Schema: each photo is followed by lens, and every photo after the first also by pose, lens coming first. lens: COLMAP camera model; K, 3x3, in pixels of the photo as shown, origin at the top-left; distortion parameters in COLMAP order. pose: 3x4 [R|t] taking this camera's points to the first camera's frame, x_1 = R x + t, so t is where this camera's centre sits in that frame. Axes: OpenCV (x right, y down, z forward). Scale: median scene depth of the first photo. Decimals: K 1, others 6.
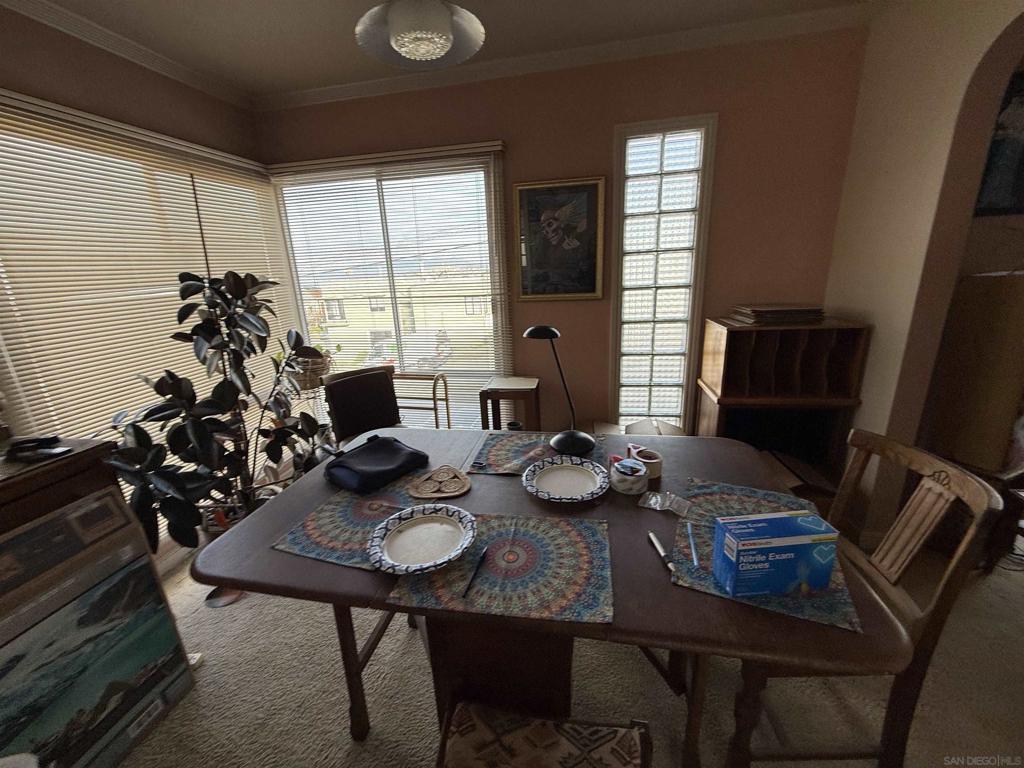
lens RADIAL K [[404.3, 0, 511.6], [0, 404.3, 383.7], [0, 0, 1]] dist [-0.001909, 0.000118]
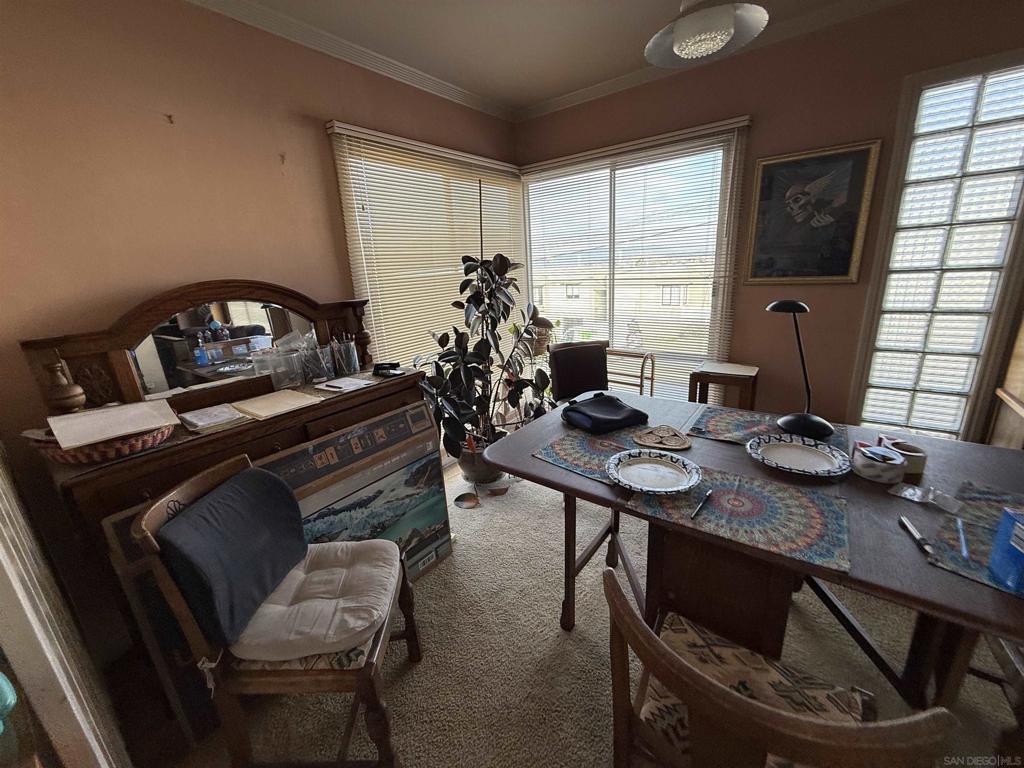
lens RADIAL K [[404.3, 0, 512.2], [0, 404.3, 379.9], [0, 0, 1]] dist [-0.001909, 0.000118]
pose [[0.896066, 0.118588, -0.427788, -0.058195], [-0.110856, 0.992904, 0.043041, 0.056798], [0.429856, 0.008855, 0.902854, -0.132665]]
